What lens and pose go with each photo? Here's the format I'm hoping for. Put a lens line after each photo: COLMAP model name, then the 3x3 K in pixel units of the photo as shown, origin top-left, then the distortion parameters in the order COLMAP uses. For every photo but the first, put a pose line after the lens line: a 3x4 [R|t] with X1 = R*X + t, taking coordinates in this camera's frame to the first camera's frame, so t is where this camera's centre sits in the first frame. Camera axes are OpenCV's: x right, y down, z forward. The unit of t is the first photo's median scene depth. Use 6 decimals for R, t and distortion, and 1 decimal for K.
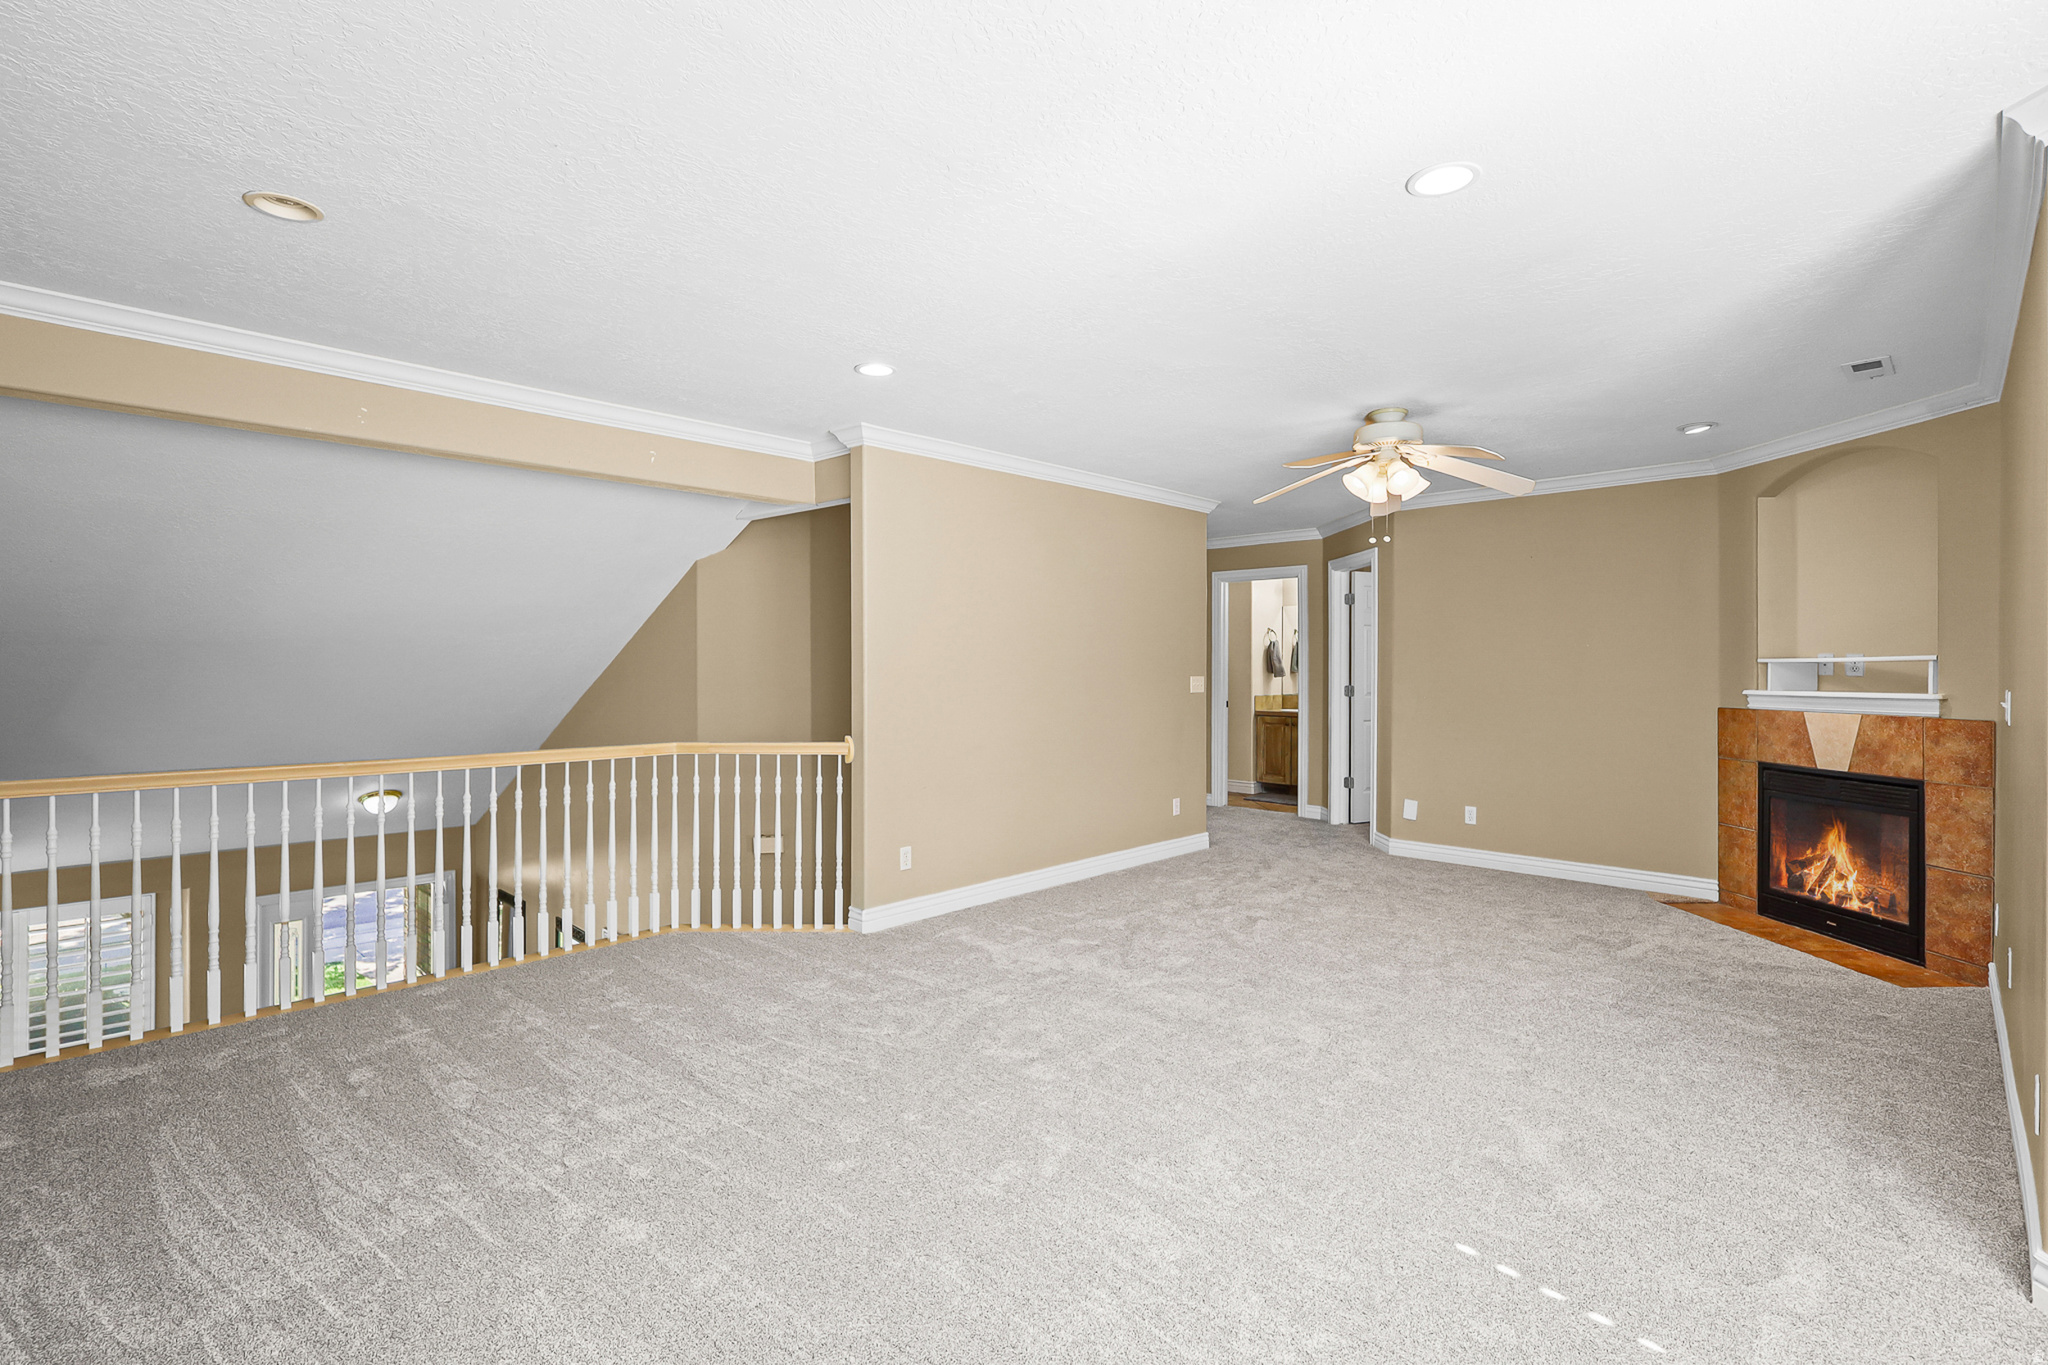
lens RADIAL K [[974.1, 0, 1019.6], [0, 974.1, 672.0], [0, 0, 1]] dist [-0.000280, 0.000284]
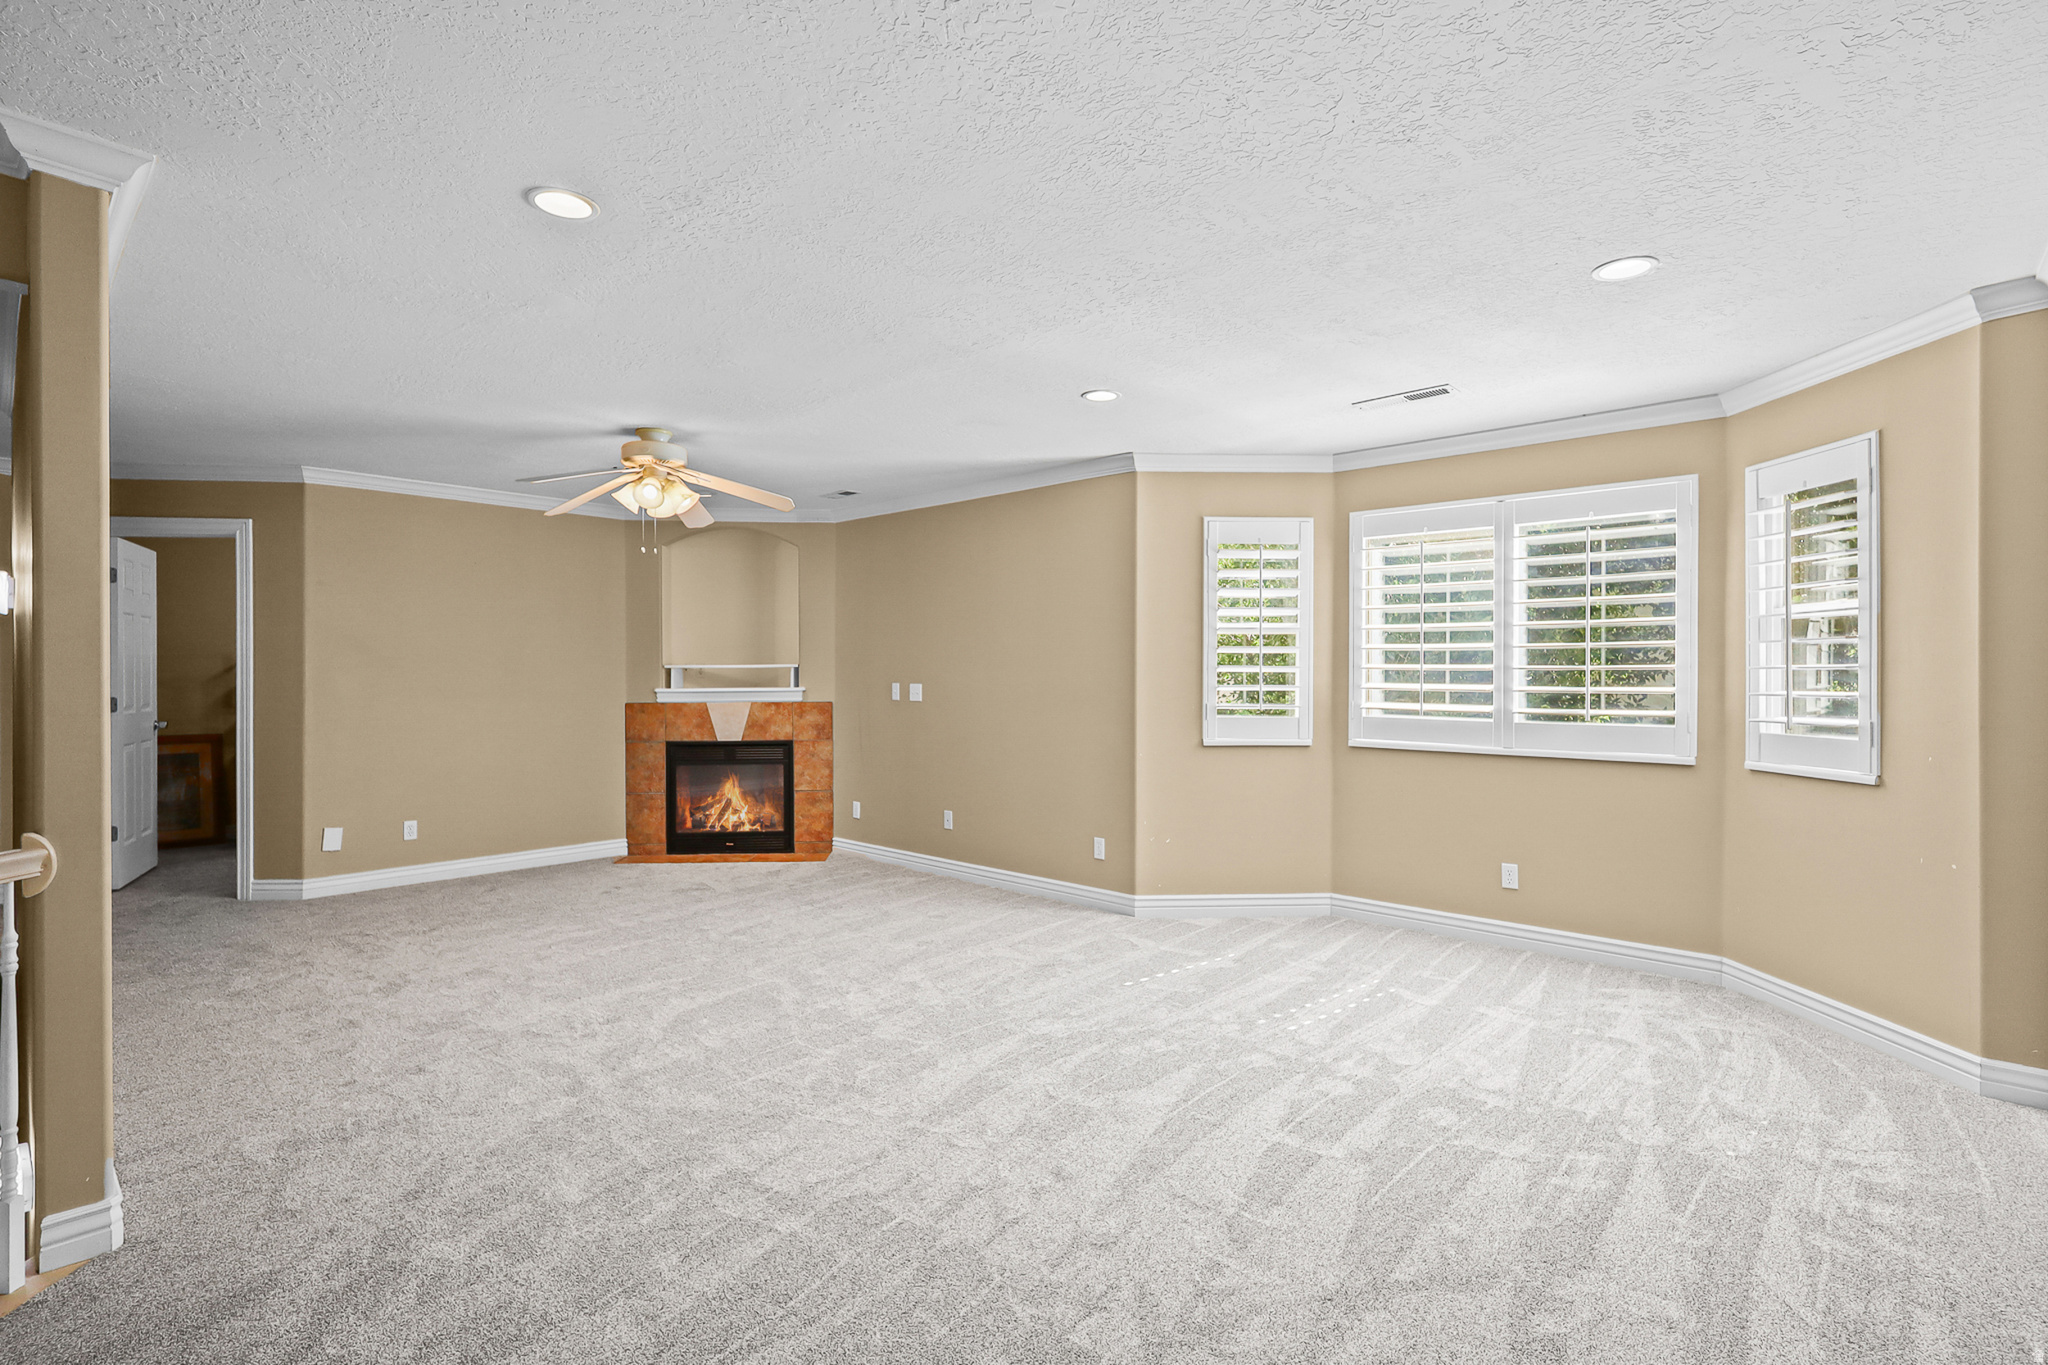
lens RADIAL K [[979.1, 0, 1033.6], [0, 979.1, 647.0], [0, 0, 1]] dist [0.000018, 0.000499]
pose [[-0.021625, 0.018787, 0.999590, -0.682576], [0.005324, 0.999811, -0.018676, -0.012349], [-0.999752, 0.004918, -0.021721, 0.574031]]
